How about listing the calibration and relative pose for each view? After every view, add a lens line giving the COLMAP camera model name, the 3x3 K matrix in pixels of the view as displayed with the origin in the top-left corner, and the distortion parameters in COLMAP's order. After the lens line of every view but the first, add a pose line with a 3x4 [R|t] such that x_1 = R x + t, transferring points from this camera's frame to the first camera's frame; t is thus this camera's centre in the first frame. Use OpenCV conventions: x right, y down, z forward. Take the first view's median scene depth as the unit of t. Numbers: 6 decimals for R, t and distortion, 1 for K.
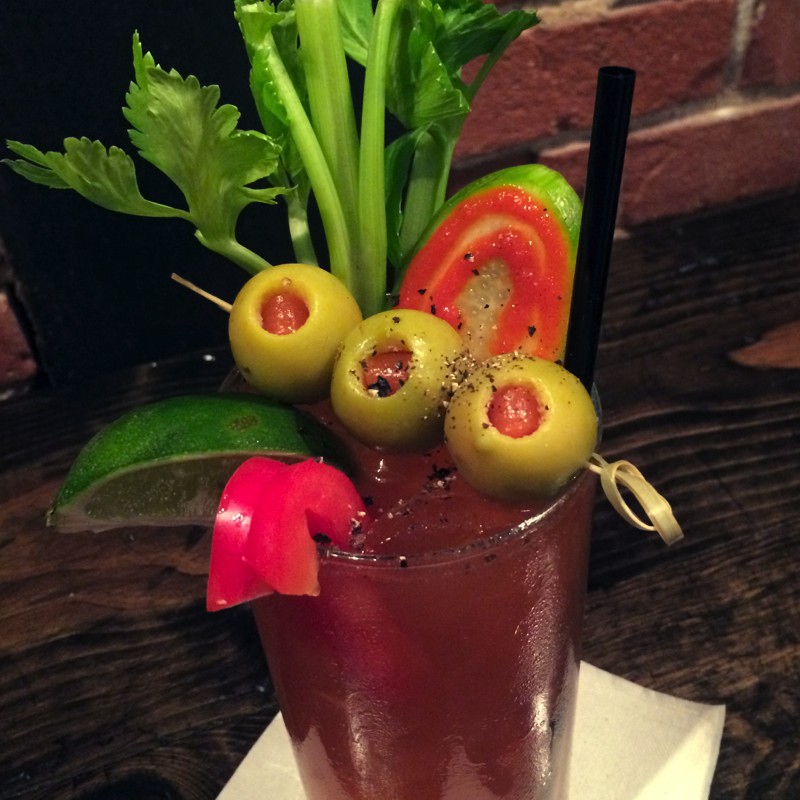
lens RADIAL K [[1167.6, 0, 400.0], [0, 1167.6, 400.0], [0, 0, 1]] dist [0.084408, -0.143114]
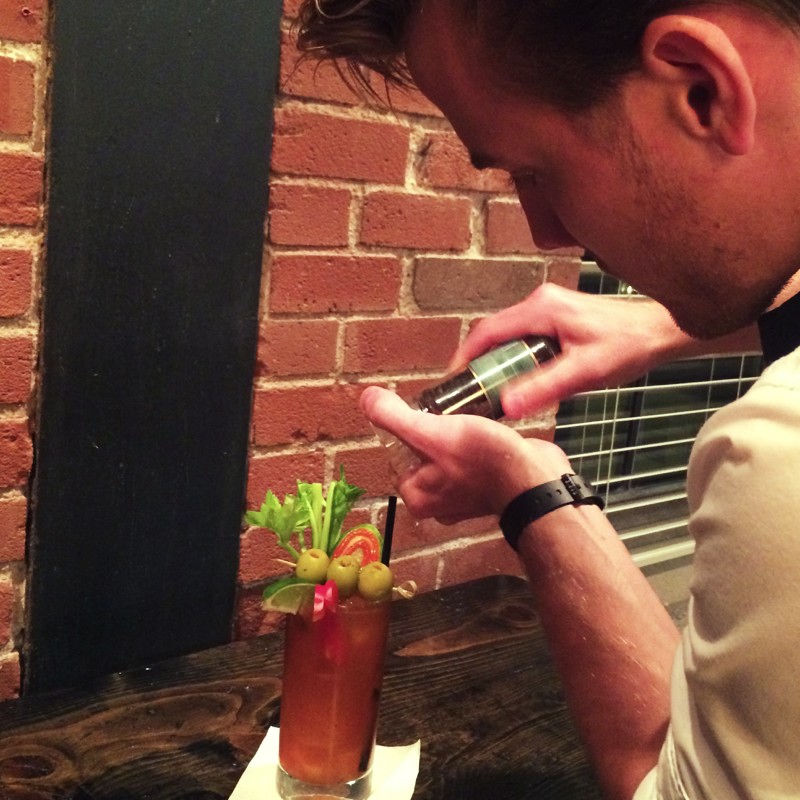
lens RADIAL K [[1167.6, 0, 400.0], [0, 1167.6, 400.0], [0, 0, 1]] dist [0.084408, -0.143114]
pose [[0.936461, 0.048735, 0.347370, -0.635832], [0.112726, 0.895958, -0.429595, 0.615252], [-0.332166, 0.441456, 0.833536, -1.353200]]
